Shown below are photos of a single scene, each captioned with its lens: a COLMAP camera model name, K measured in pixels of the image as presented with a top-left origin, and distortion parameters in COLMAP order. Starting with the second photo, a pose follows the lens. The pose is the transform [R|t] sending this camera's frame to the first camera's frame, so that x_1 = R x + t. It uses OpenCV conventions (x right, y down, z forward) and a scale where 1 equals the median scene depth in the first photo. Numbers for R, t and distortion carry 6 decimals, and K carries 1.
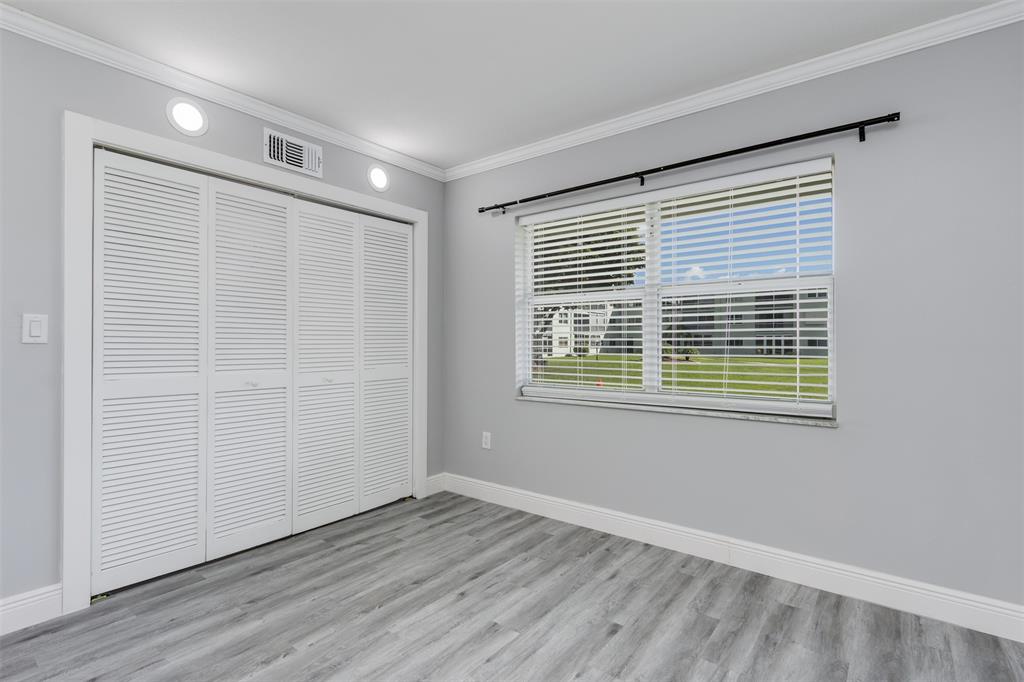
lens RADIAL K [[485.9, 0, 512.6], [0, 485.9, 339.0], [0, 0, 1]] dist [-0.000752, -0.000056]
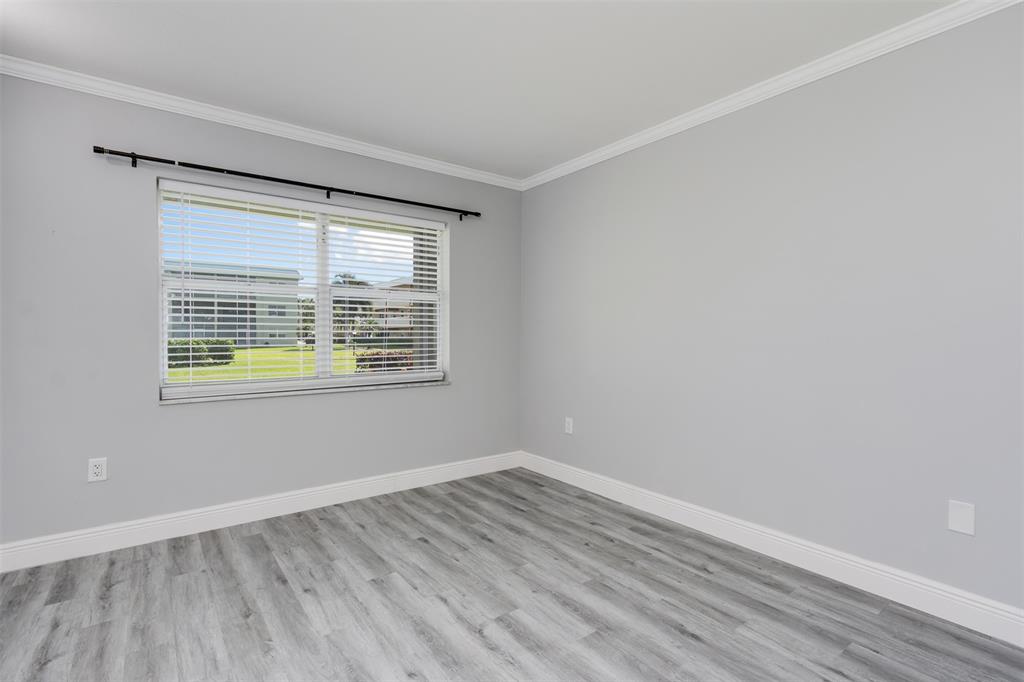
lens RADIAL K [[477.6, 0, 513.3], [0, 477.6, 338.2], [0, 0, 1]] dist [0.001073, -0.000384]
pose [[0.269730, -0.004026, 0.962927, -0.798965], [-0.001822, 0.999987, 0.004691, 0.011968], [-0.962934, -0.003019, 0.269720, 0.300872]]
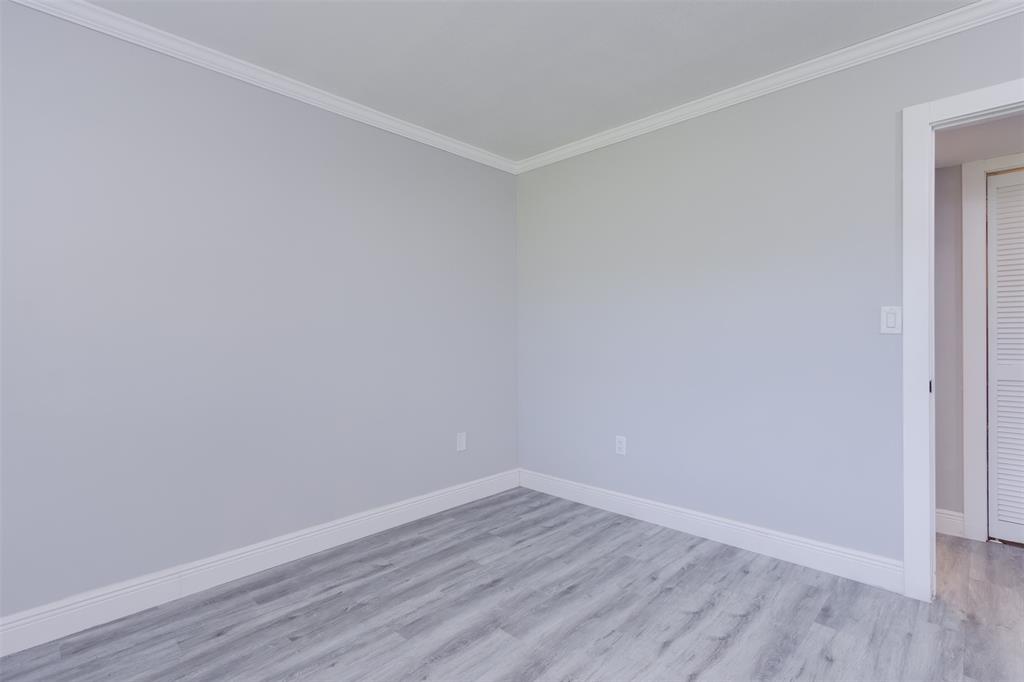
lens RADIAL K [[477.6, 0, 513.3], [0, 477.6, 338.2], [0, 0, 1]] dist [0.001073, -0.000384]
pose [[-0.993741, 0.004808, 0.111605, -0.177792], [0.005073, 0.999985, 0.002093, 0.010096], [-0.111593, 0.002646, -0.993750, 1.096393]]
